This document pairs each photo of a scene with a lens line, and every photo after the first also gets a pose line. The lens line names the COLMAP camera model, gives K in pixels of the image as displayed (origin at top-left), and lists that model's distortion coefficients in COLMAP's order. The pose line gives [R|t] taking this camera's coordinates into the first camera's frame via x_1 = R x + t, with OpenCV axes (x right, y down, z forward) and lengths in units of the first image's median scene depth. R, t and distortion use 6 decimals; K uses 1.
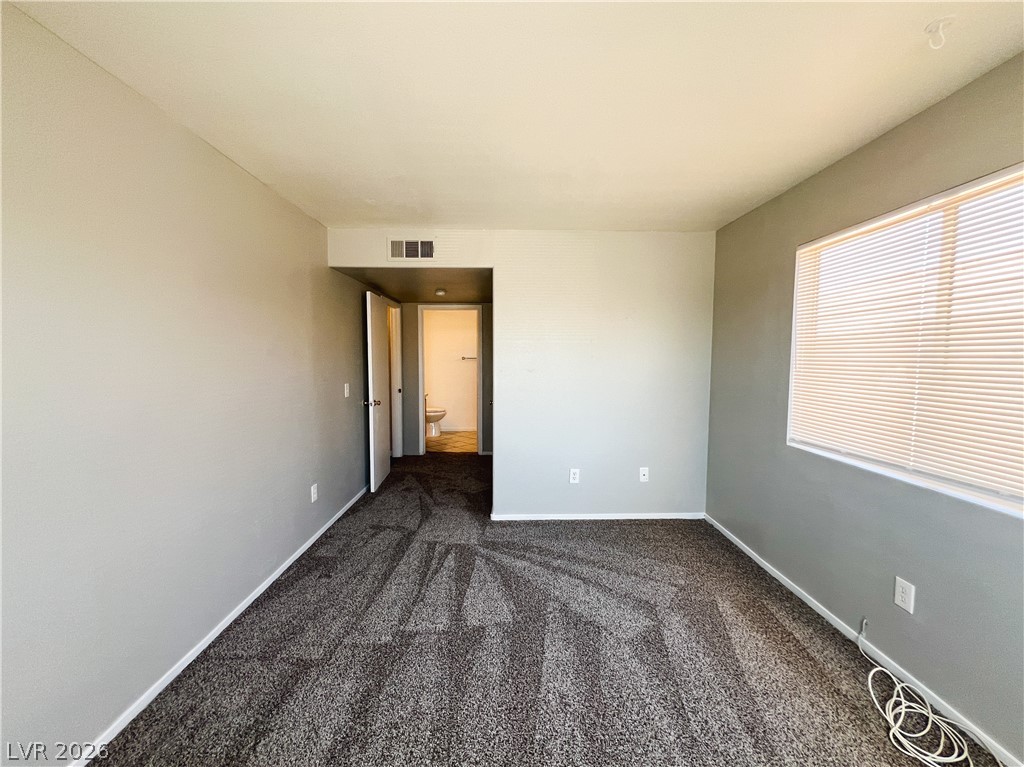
lens RADIAL K [[409.1, 0, 430.1], [0, 409.1, 384.0], [0, 0, 1]] dist [-0.000920, -0.000130]
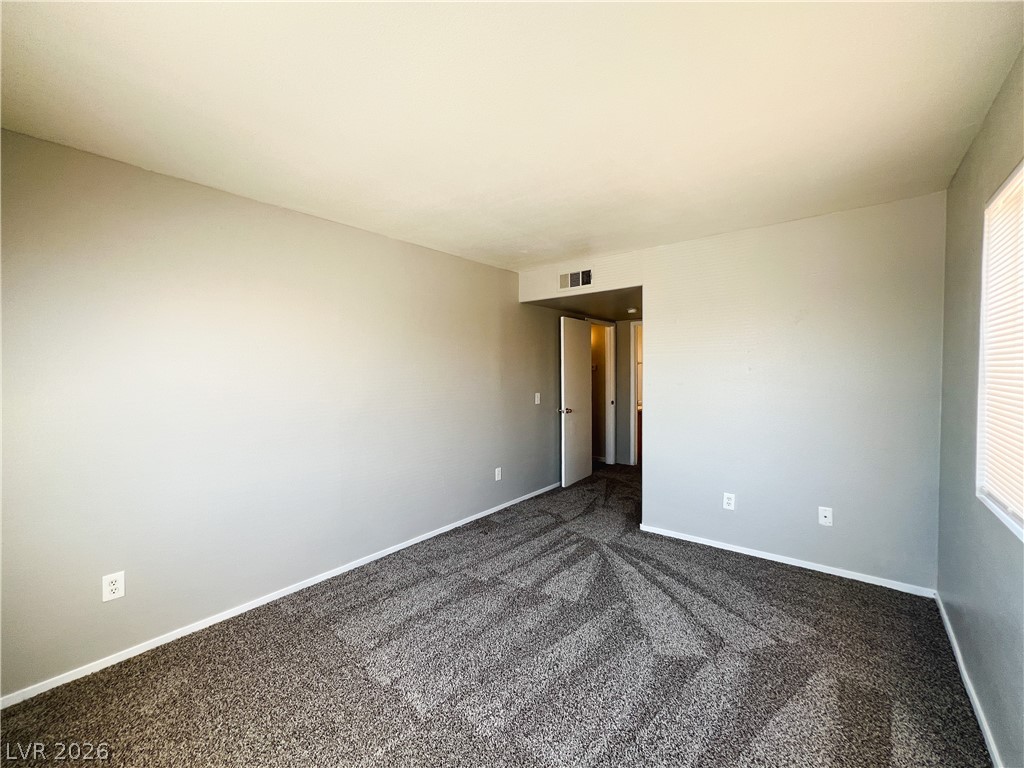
lens RADIAL K [[415.4, 0, 512.0], [0, 415.4, 384.0], [0, 0, 1]] dist [-0.000329, 0.000046]
pose [[0.770163, 0.010764, -0.637756, 0.592712], [-0.034176, 0.999118, -0.024408, 0.005491], [0.636931, 0.040594, 0.769851, -0.021148]]
